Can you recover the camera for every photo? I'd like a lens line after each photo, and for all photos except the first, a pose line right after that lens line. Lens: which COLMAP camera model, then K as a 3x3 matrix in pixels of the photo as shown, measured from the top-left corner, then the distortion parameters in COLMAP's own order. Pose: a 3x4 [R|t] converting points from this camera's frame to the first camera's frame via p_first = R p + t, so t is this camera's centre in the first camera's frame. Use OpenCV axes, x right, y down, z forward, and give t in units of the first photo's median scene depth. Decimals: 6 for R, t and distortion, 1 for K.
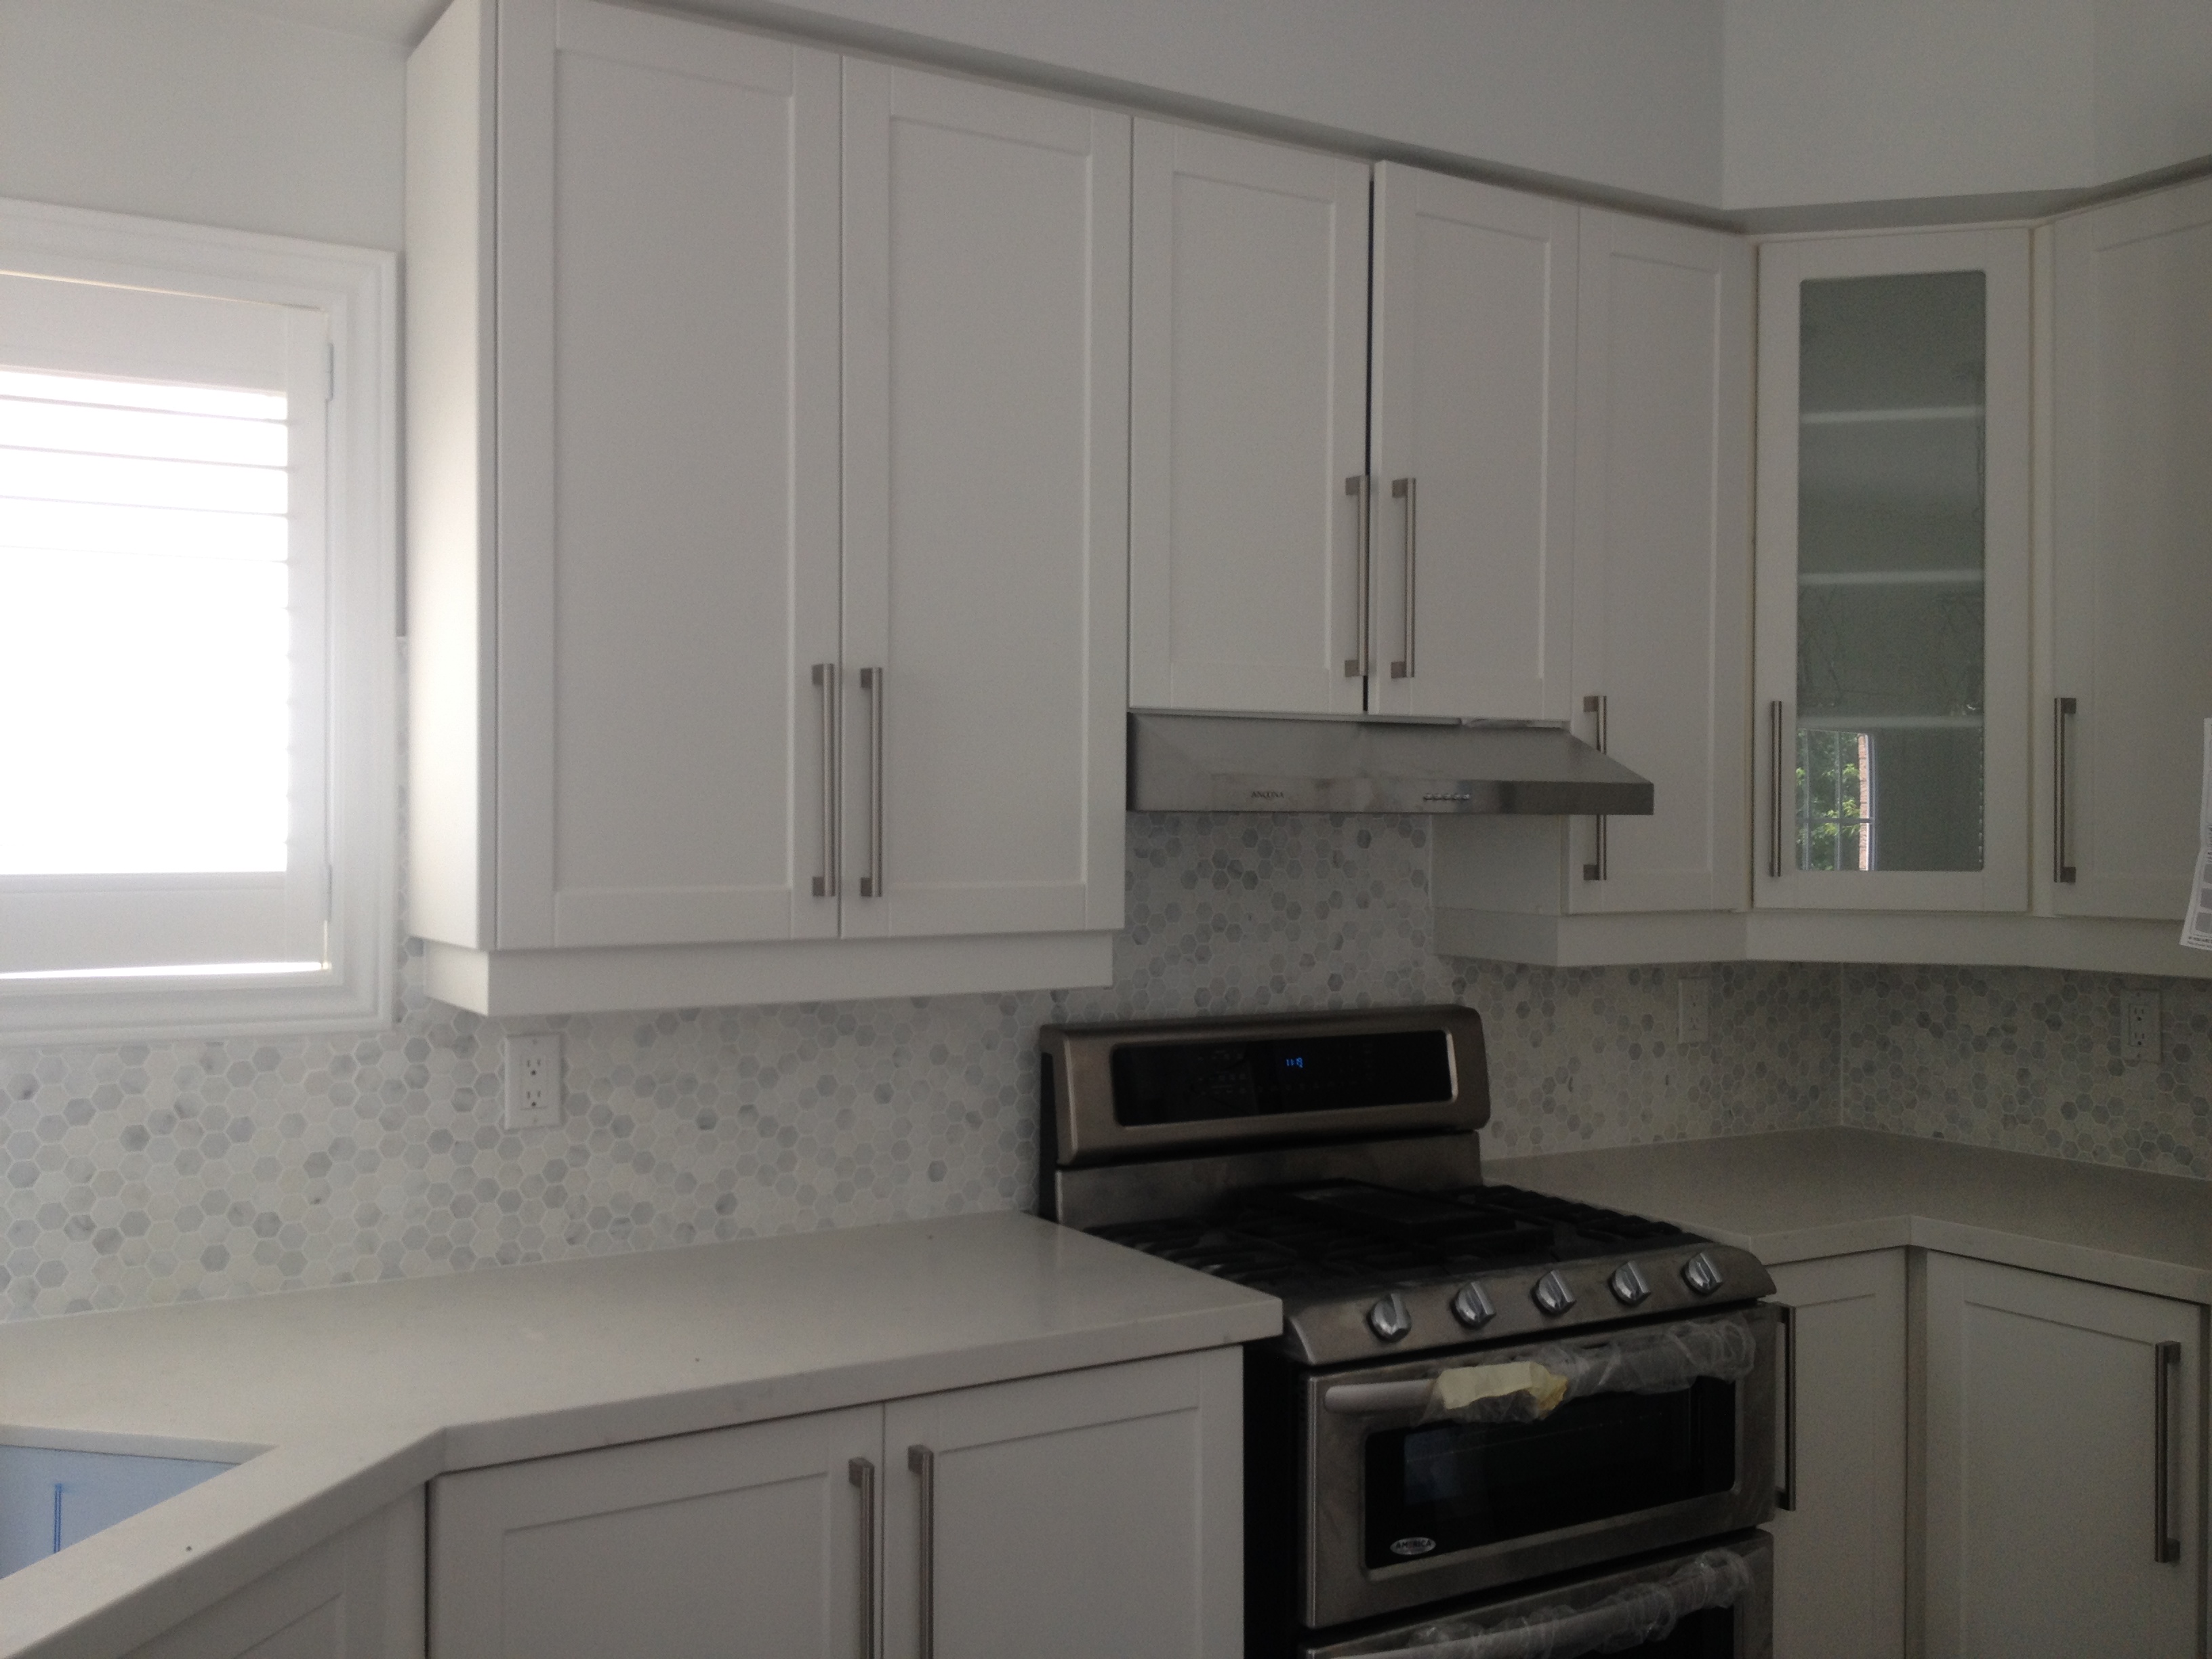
lens RADIAL K [[2076.7, 0, 1101.6], [0, 2076.7, 807.9], [0, 0, 1]] dist [0.065641, 0.000000]
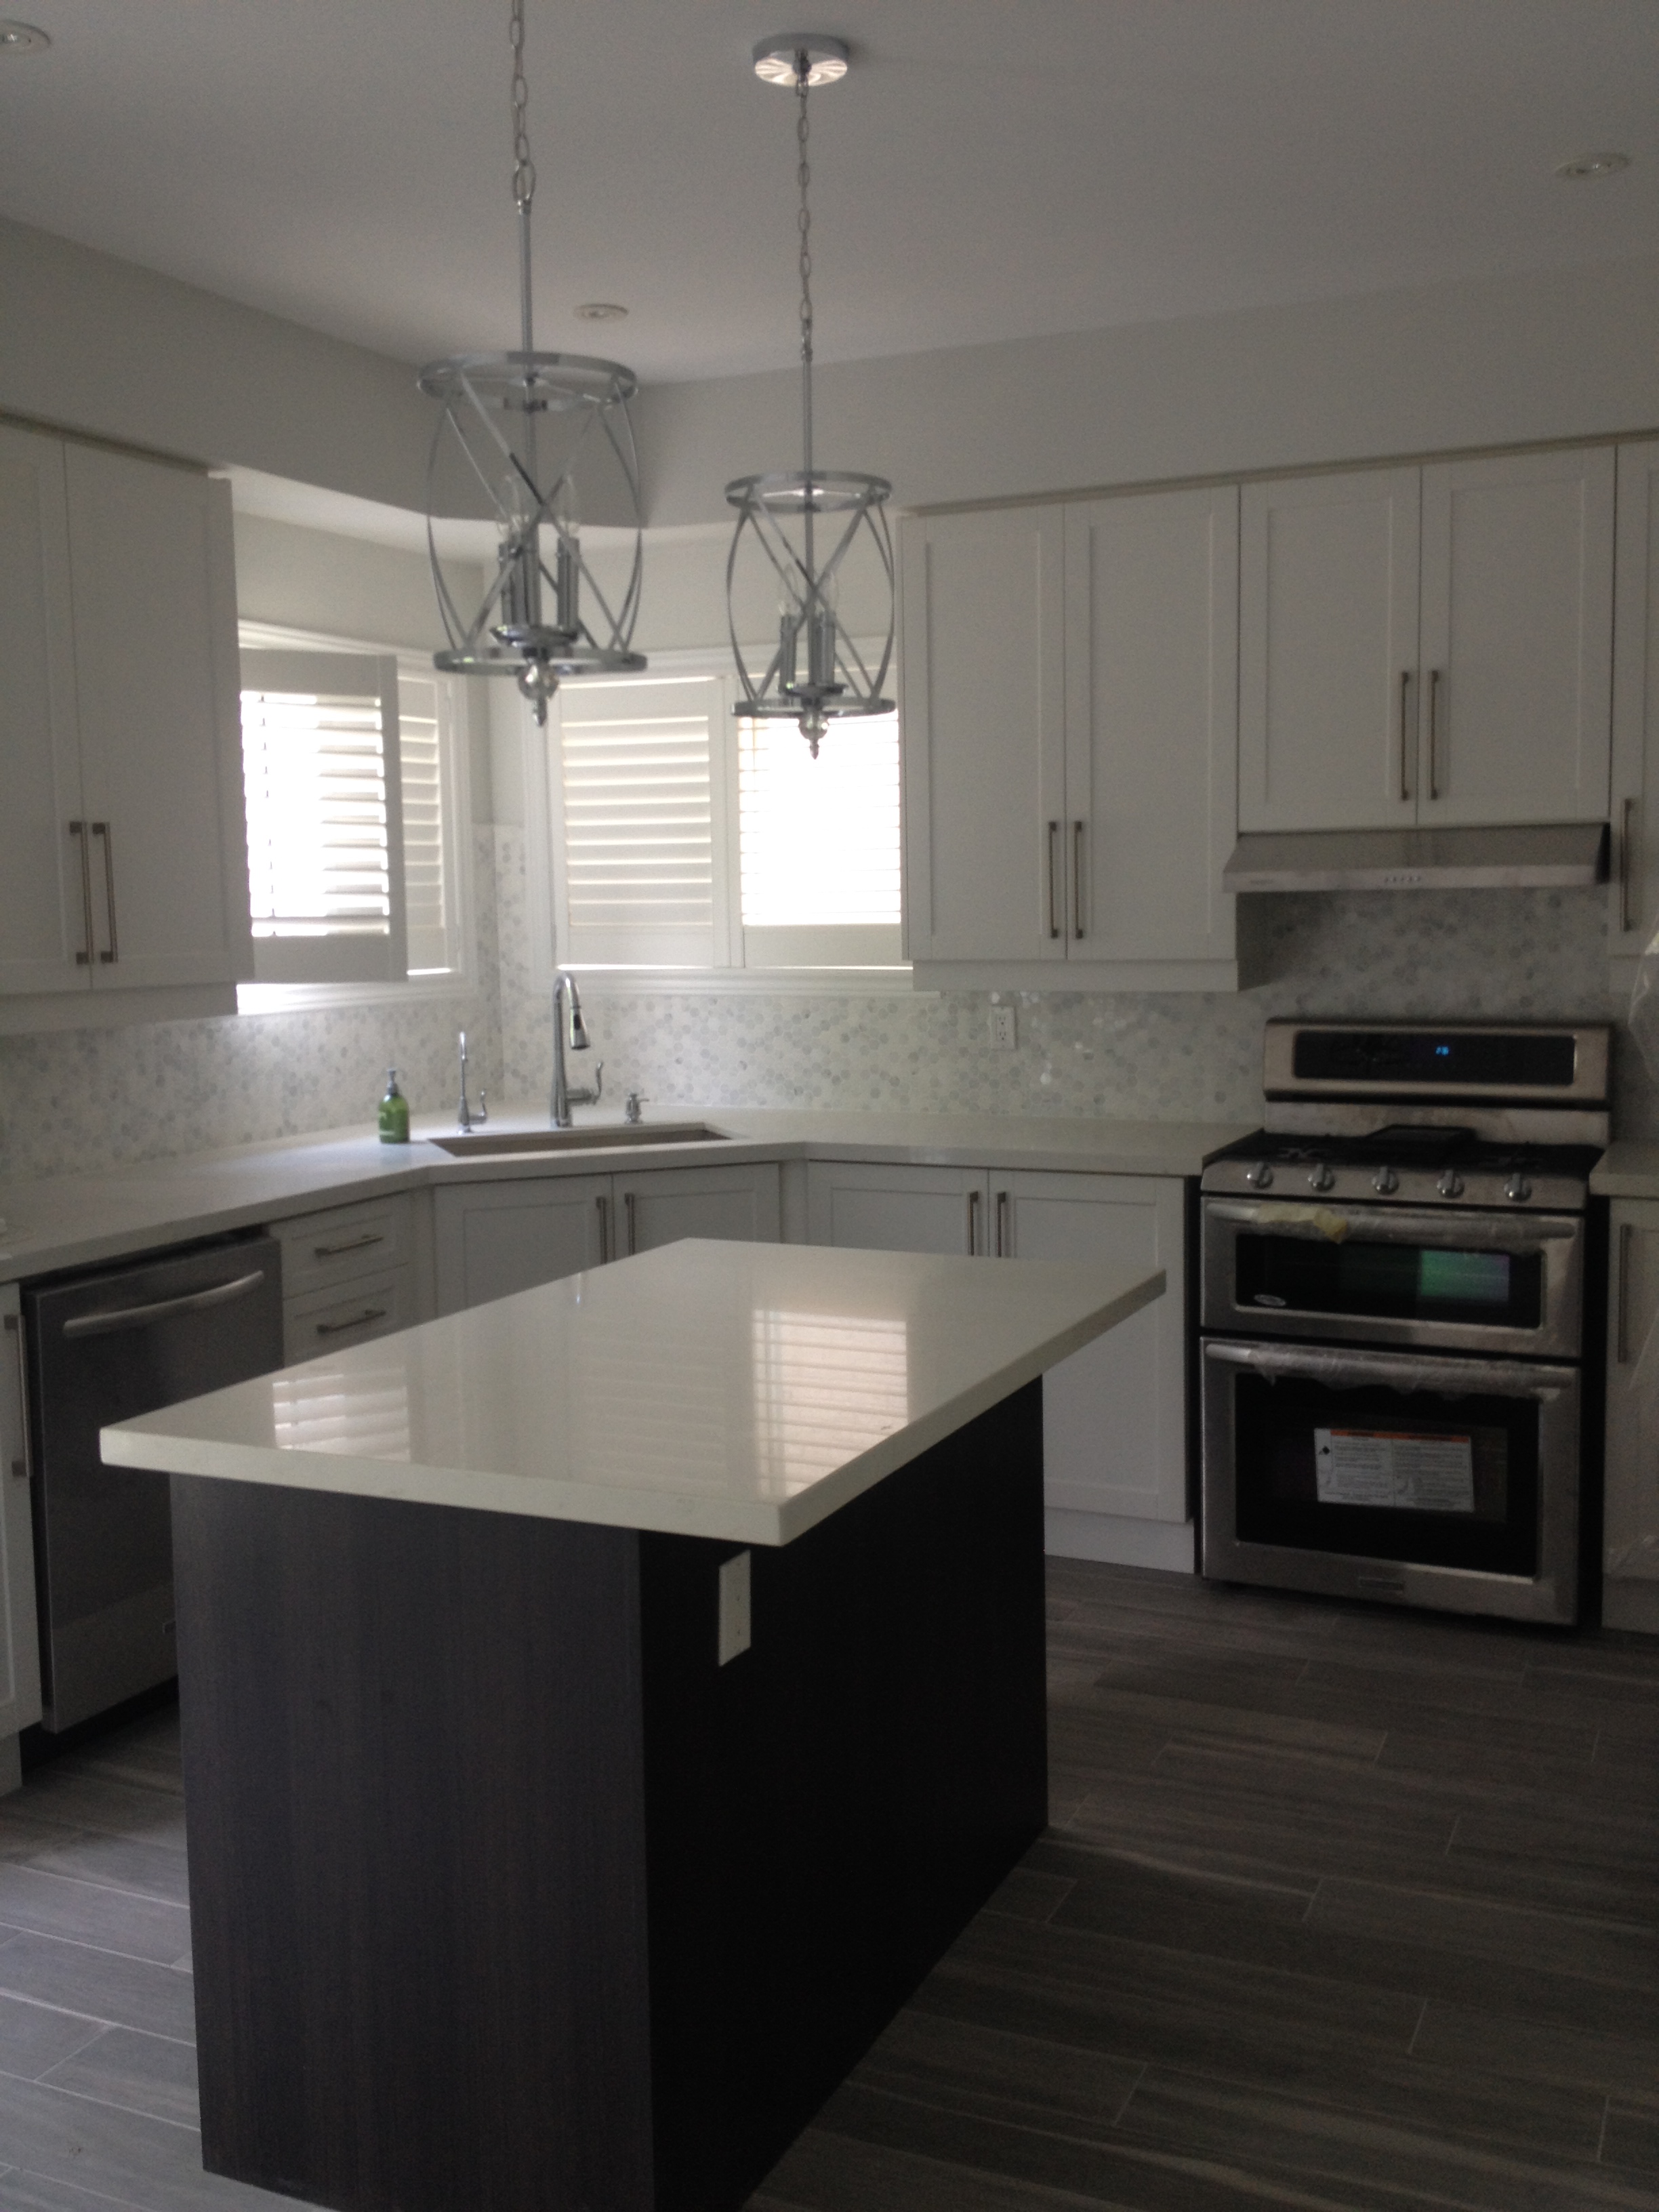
lens RADIAL K [[2076.7, 0, 785.6], [0, 2076.7, 1125.1], [0, 0, 1]] dist [0.065641, 0.000000]
pose [[0.542158, 0.083293, -0.836138, 1.343299], [0.022894, 0.993241, 0.113788, -0.011566], [0.839964, -0.080833, 0.536587, -0.288596]]
